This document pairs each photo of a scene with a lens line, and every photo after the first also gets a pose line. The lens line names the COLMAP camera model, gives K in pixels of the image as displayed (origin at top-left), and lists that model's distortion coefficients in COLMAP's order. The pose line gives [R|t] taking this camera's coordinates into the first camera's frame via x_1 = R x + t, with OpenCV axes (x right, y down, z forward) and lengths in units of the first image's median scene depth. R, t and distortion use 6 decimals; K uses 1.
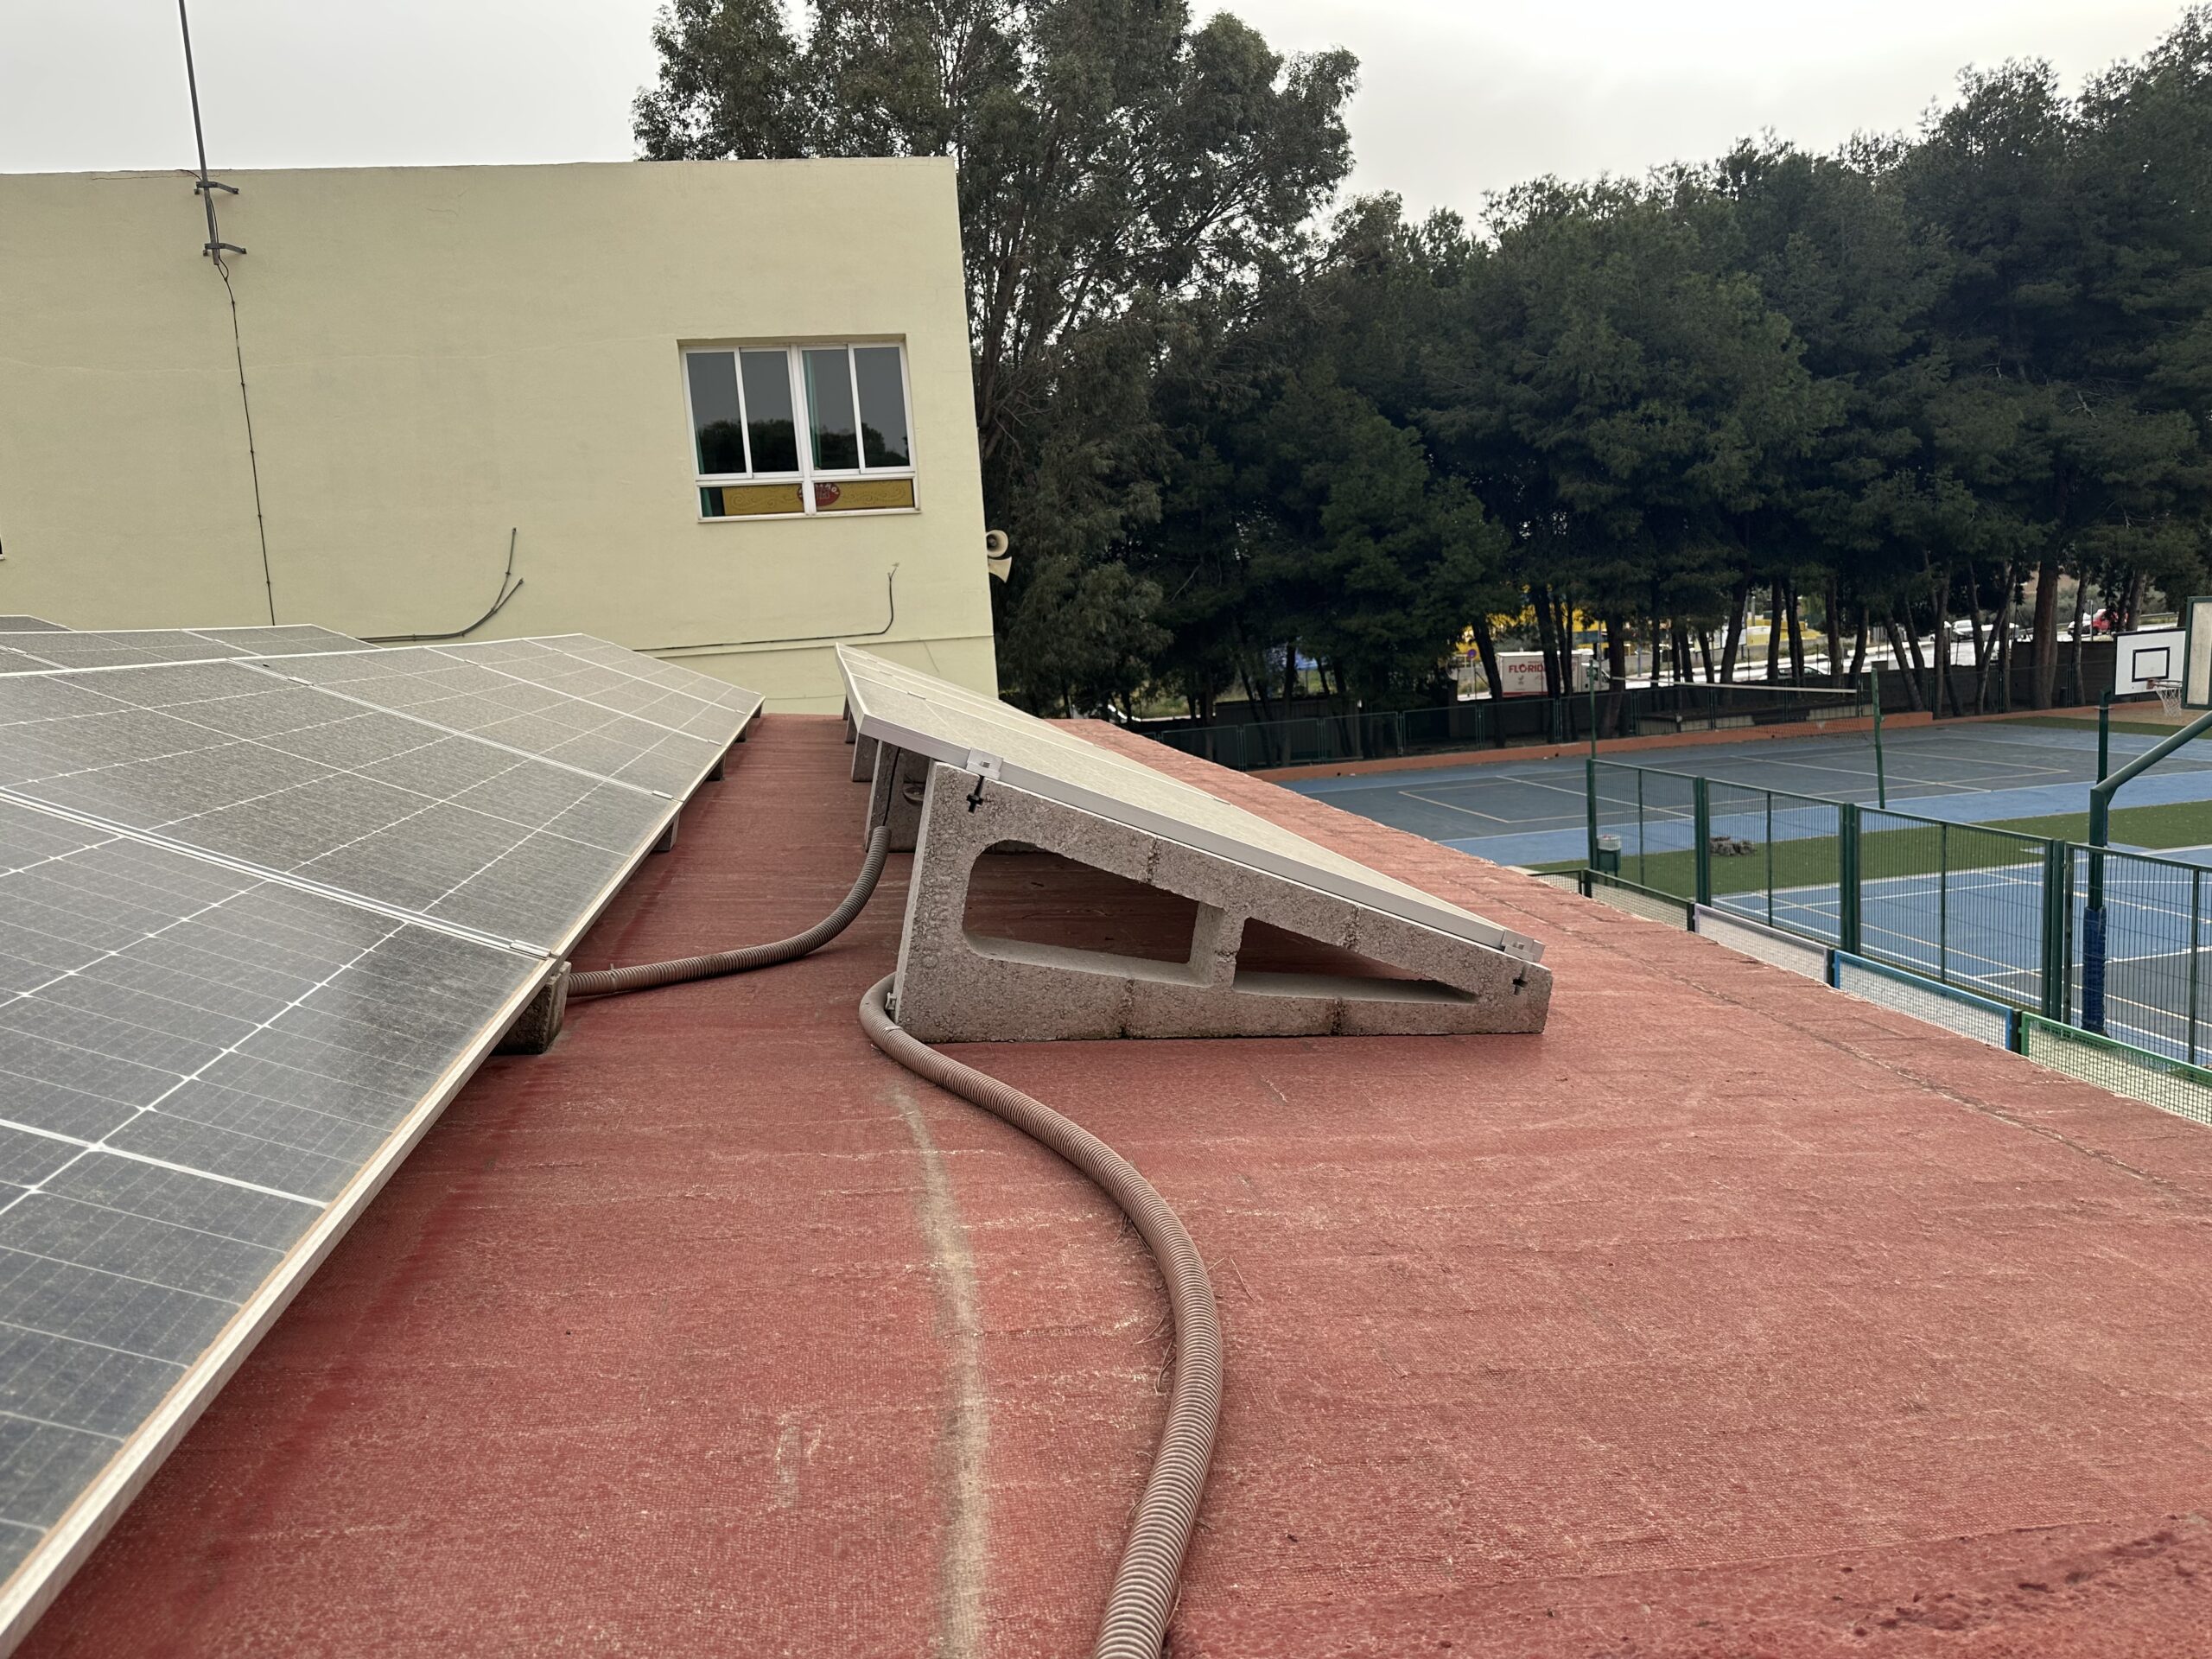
lens RADIAL K [[1545.8, 0, 1117.8], [0, 1545.8, 852.4], [0, 0, 1]] dist [0.044327, -0.052927]
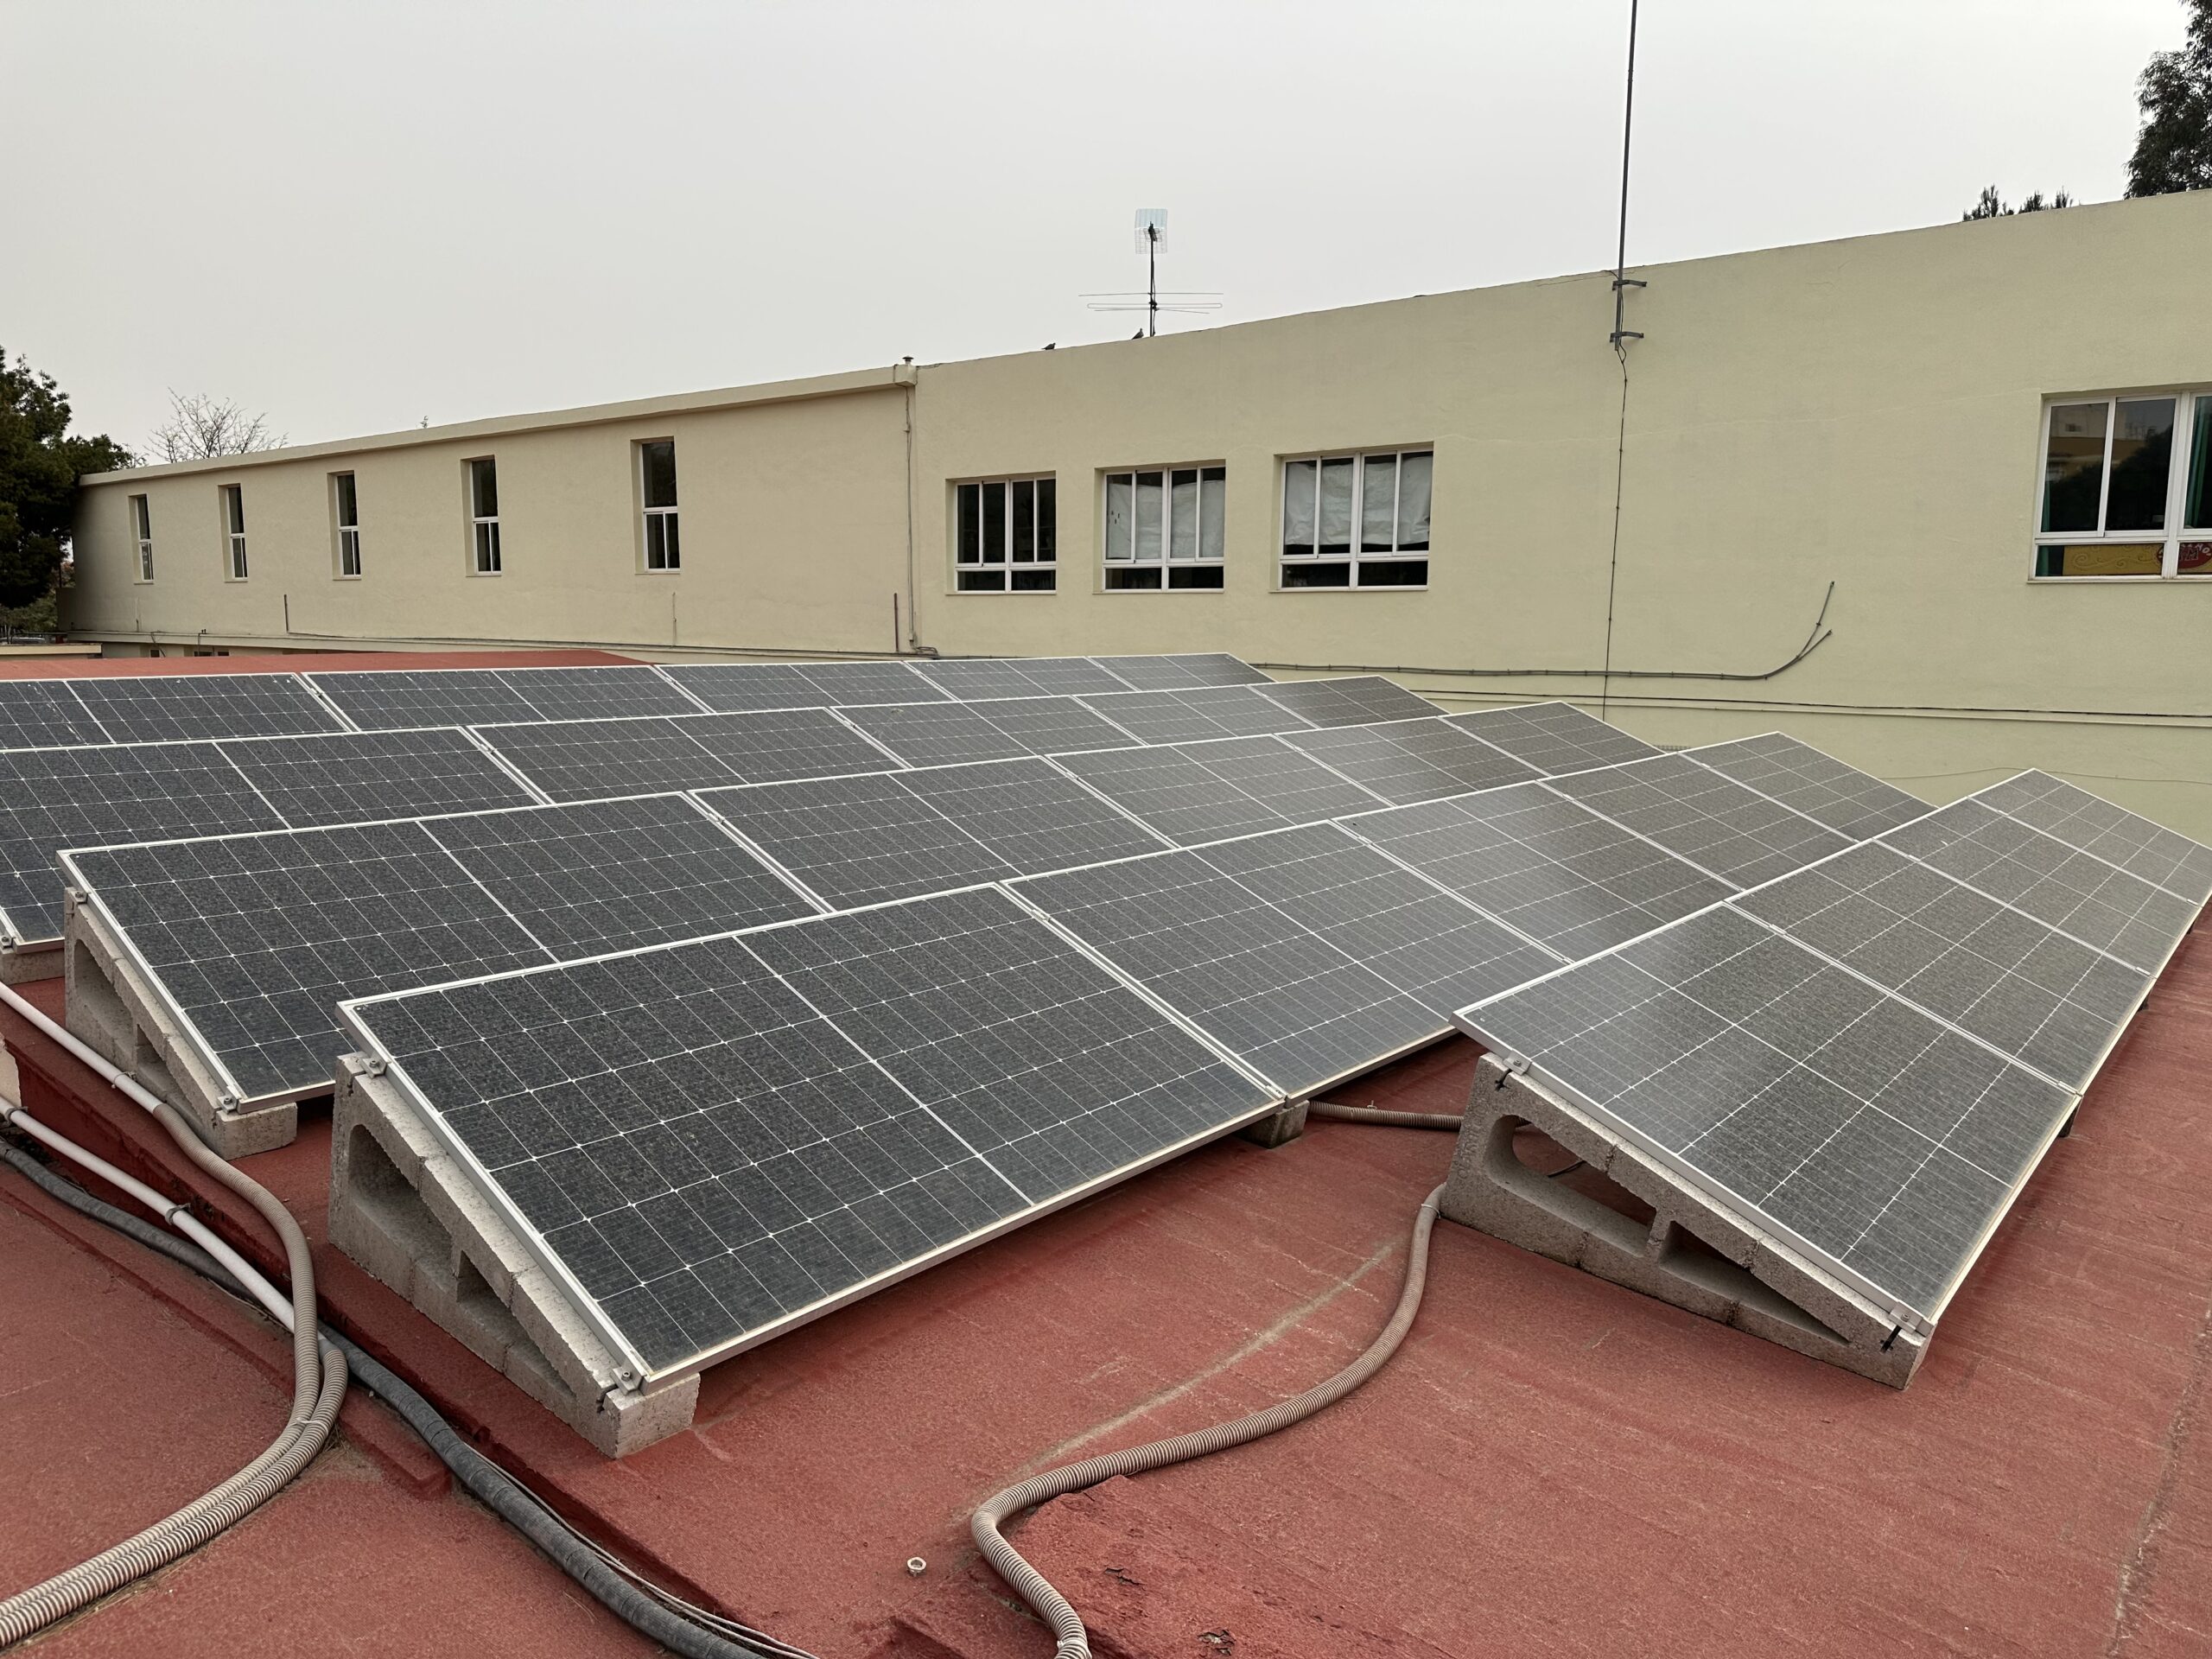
lens RADIAL K [[1545.8, 0, 1068.4], [0, 1545.8, 863.7], [0, 0, 1]] dist [0.044327, -0.052927]
pose [[0.632837, 0.188690, -0.750942, 0.096075], [-0.166315, 0.980340, 0.106173, -0.043447], [0.756212, 0.057702, 0.651777, -0.046781]]
